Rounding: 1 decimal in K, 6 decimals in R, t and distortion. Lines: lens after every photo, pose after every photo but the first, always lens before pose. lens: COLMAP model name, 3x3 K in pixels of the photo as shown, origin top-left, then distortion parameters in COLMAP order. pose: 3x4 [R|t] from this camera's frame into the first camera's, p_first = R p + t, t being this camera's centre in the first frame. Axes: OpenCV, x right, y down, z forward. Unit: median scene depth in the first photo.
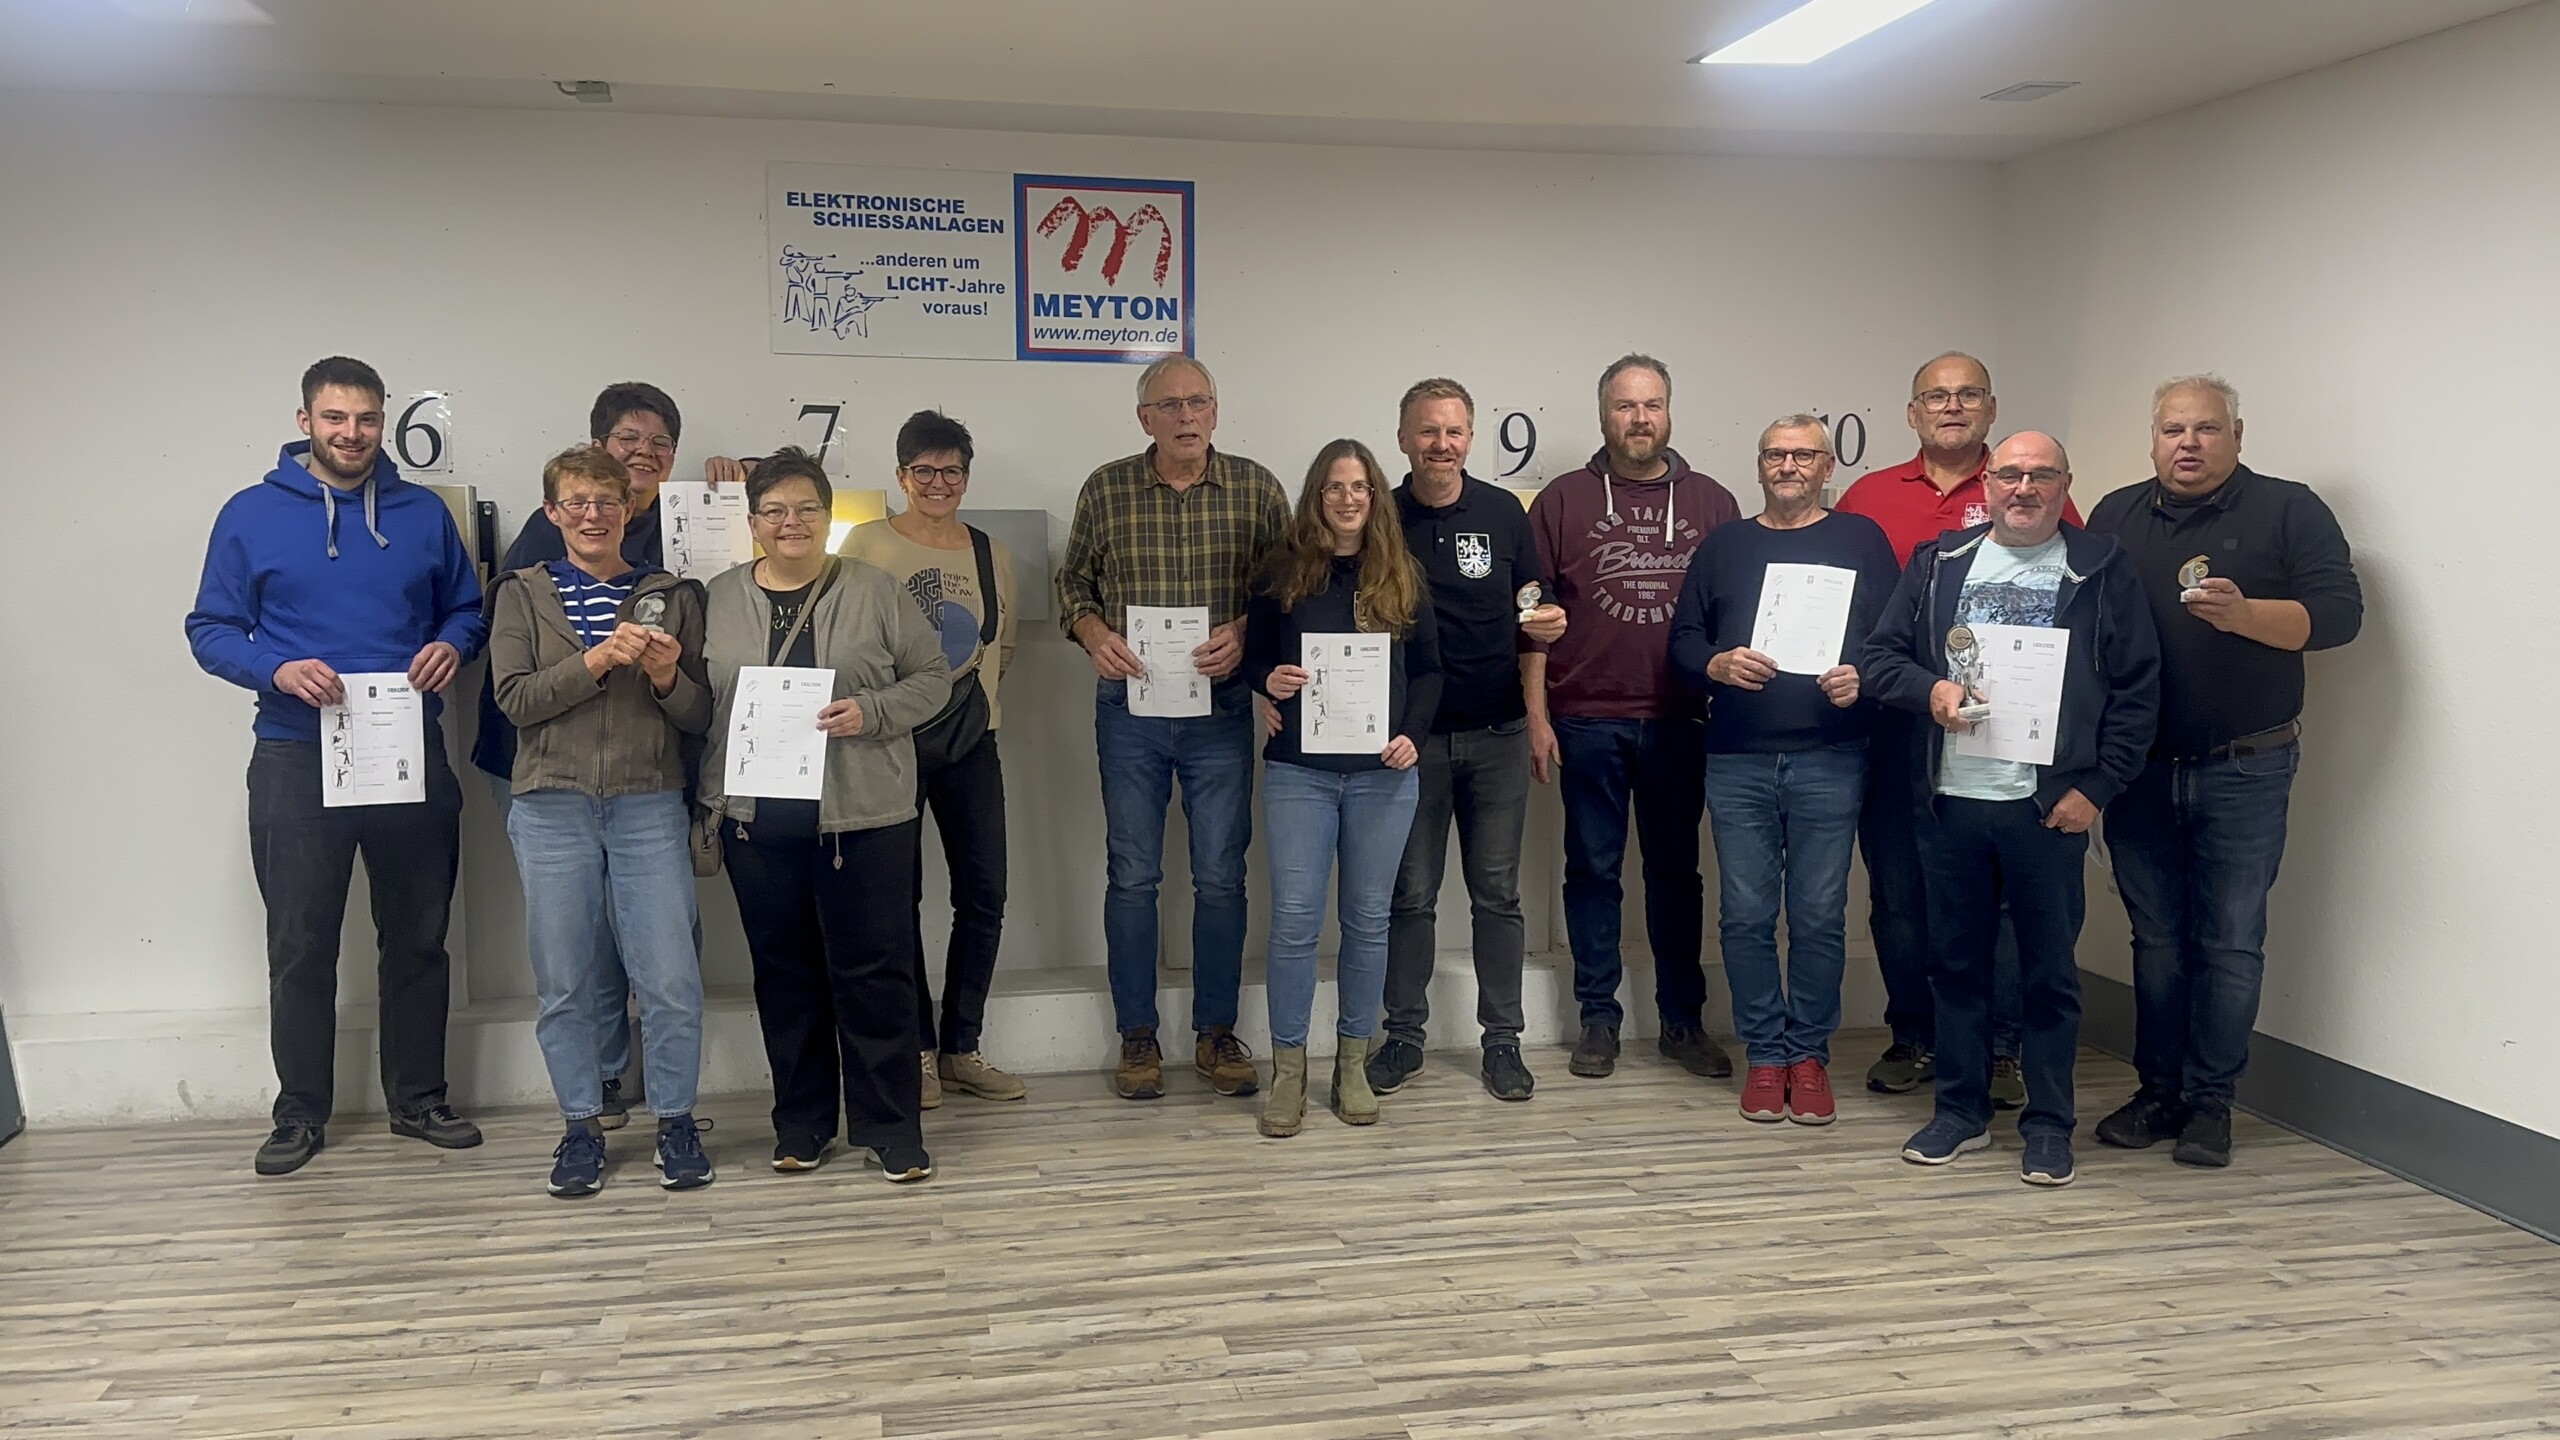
lens RADIAL K [[2223.8, 0, 1265.7], [0, 2223.8, 736.0], [0, 0, 1]] dist [0.115333, -0.213054]
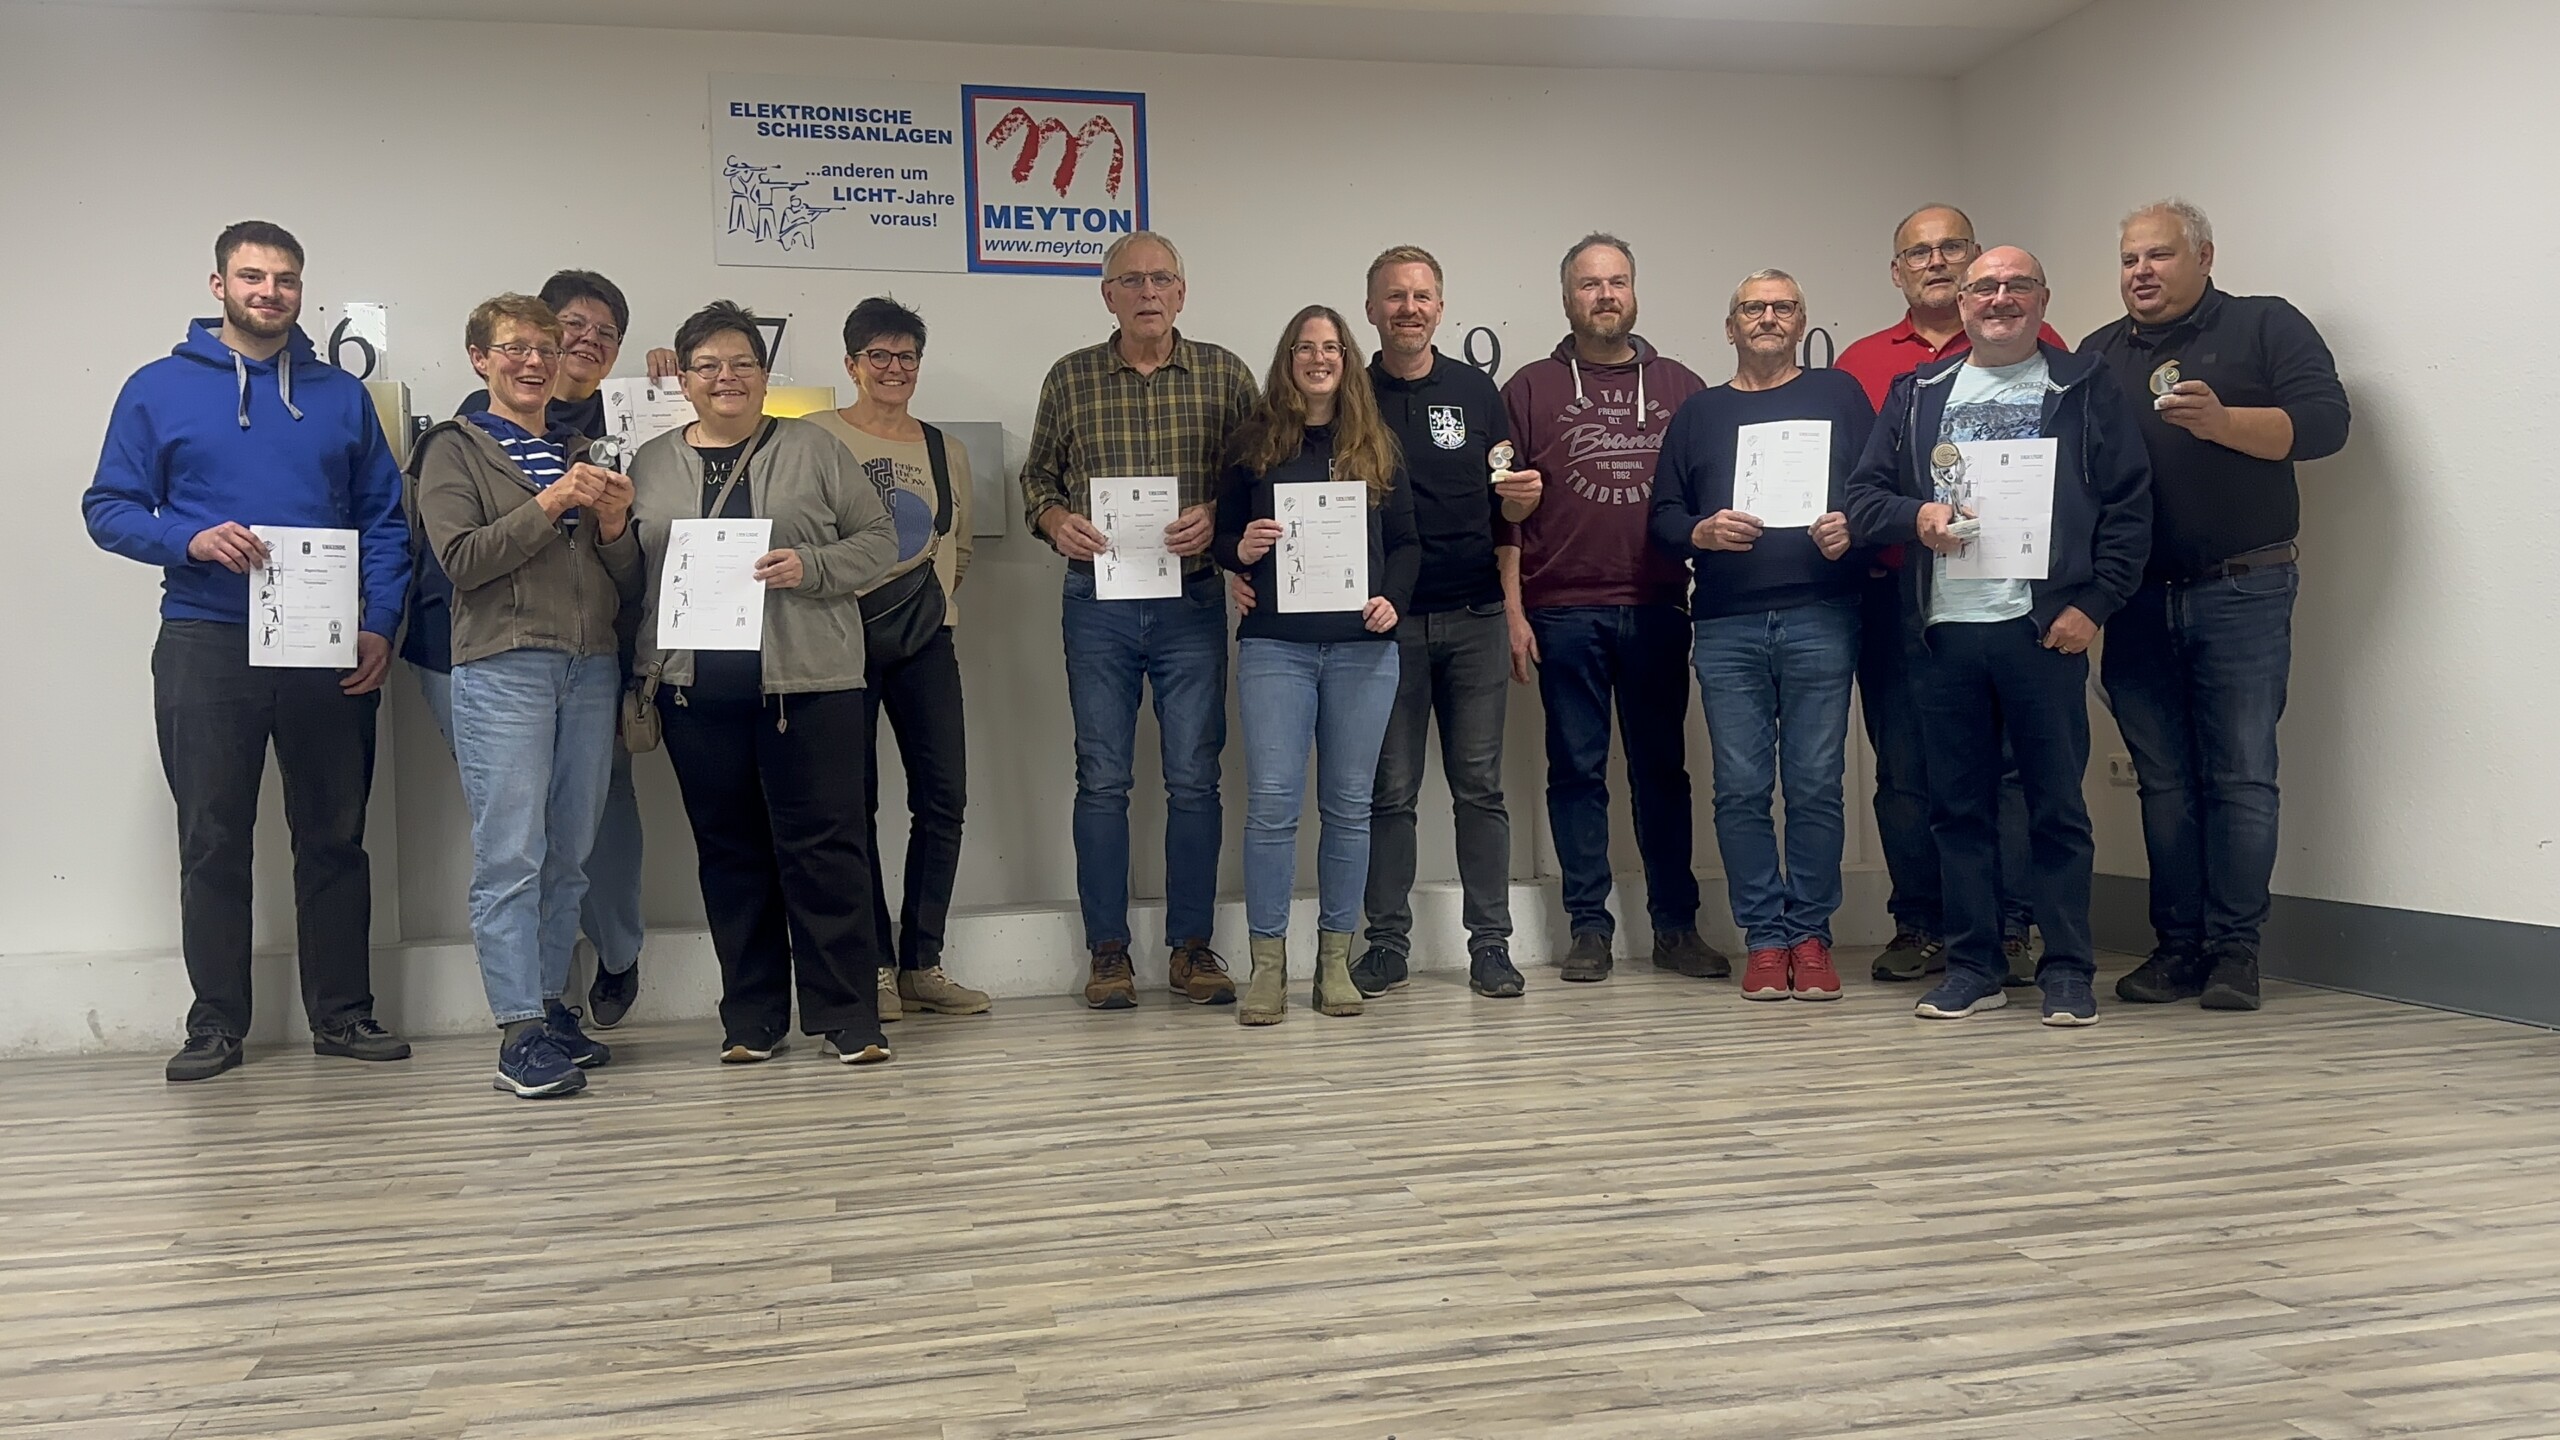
lens RADIAL K [[2223.8, 0, 1272.4], [0, 2223.8, 723.2], [0, 0, 1]] dist [0.115333, -0.213054]
pose [[0.999404, -0.029804, 0.017413, -0.001254], [0.031318, 0.995044, -0.094371, 0.132299], [-0.014514, 0.094860, 0.995385, 0.043736]]
